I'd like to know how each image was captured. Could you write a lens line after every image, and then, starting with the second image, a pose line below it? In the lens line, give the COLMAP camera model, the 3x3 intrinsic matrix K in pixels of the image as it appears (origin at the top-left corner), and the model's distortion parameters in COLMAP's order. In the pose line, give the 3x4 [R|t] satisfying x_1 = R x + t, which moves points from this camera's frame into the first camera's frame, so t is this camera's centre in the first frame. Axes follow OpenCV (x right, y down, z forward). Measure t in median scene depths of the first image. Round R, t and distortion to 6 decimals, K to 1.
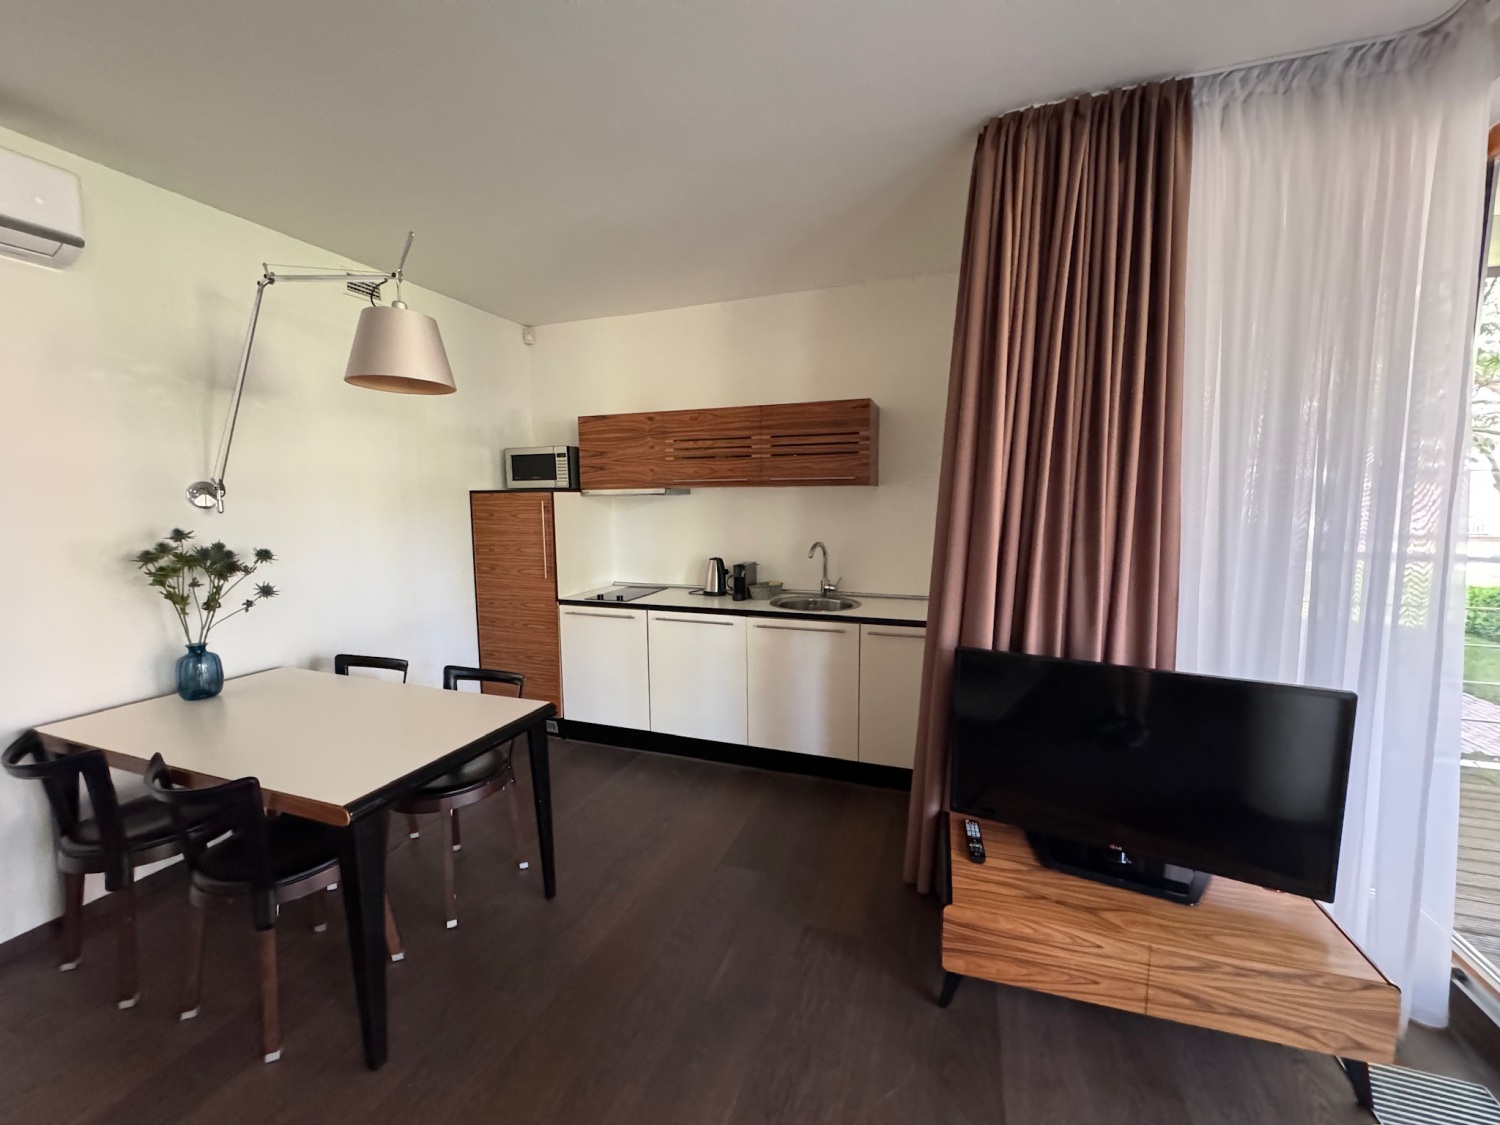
lens RADIAL K [[599.1, 0, 752.4], [0, 599.1, 566.4], [0, 0, 1]] dist [0.008085, 0.000749]
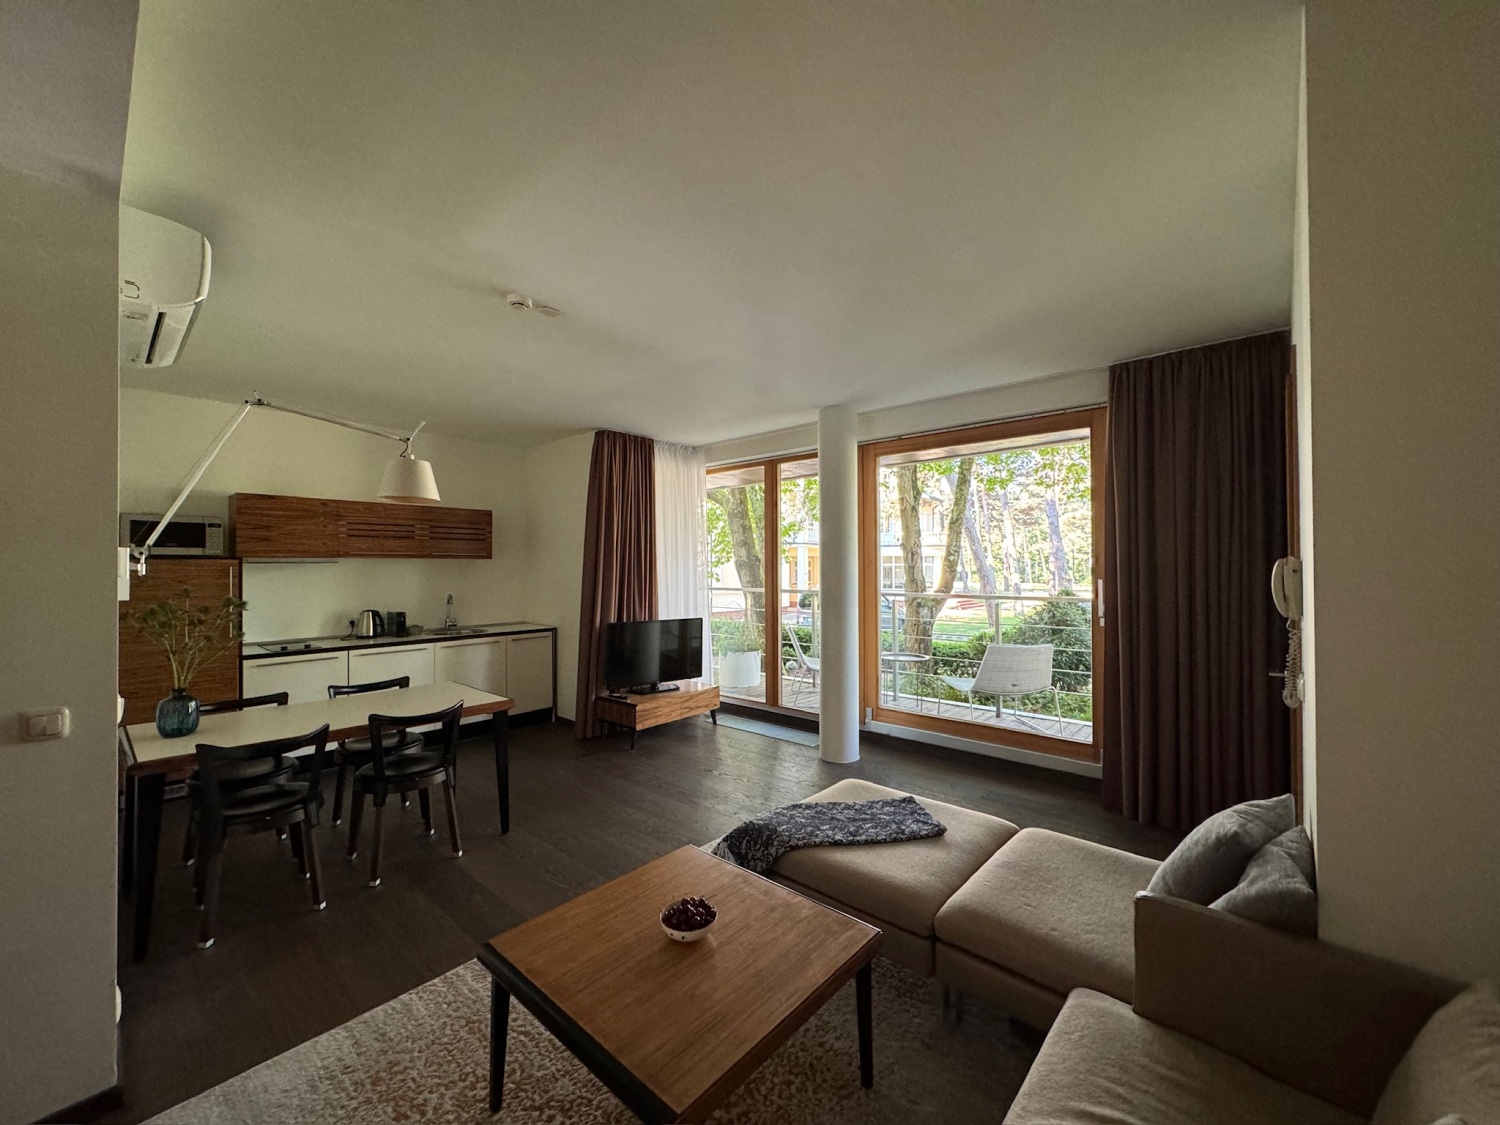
lens RADIAL K [[599.1, 0, 746.2], [0, 599.1, 567.1], [0, 0, 1]] dist [0.008085, 0.000749]
pose [[0.392263, 0.010821, 0.919789, -0.987553], [0.119452, 0.990865, -0.062599, 0.076223], [-0.912064, 0.134426, 0.387387, -0.306837]]
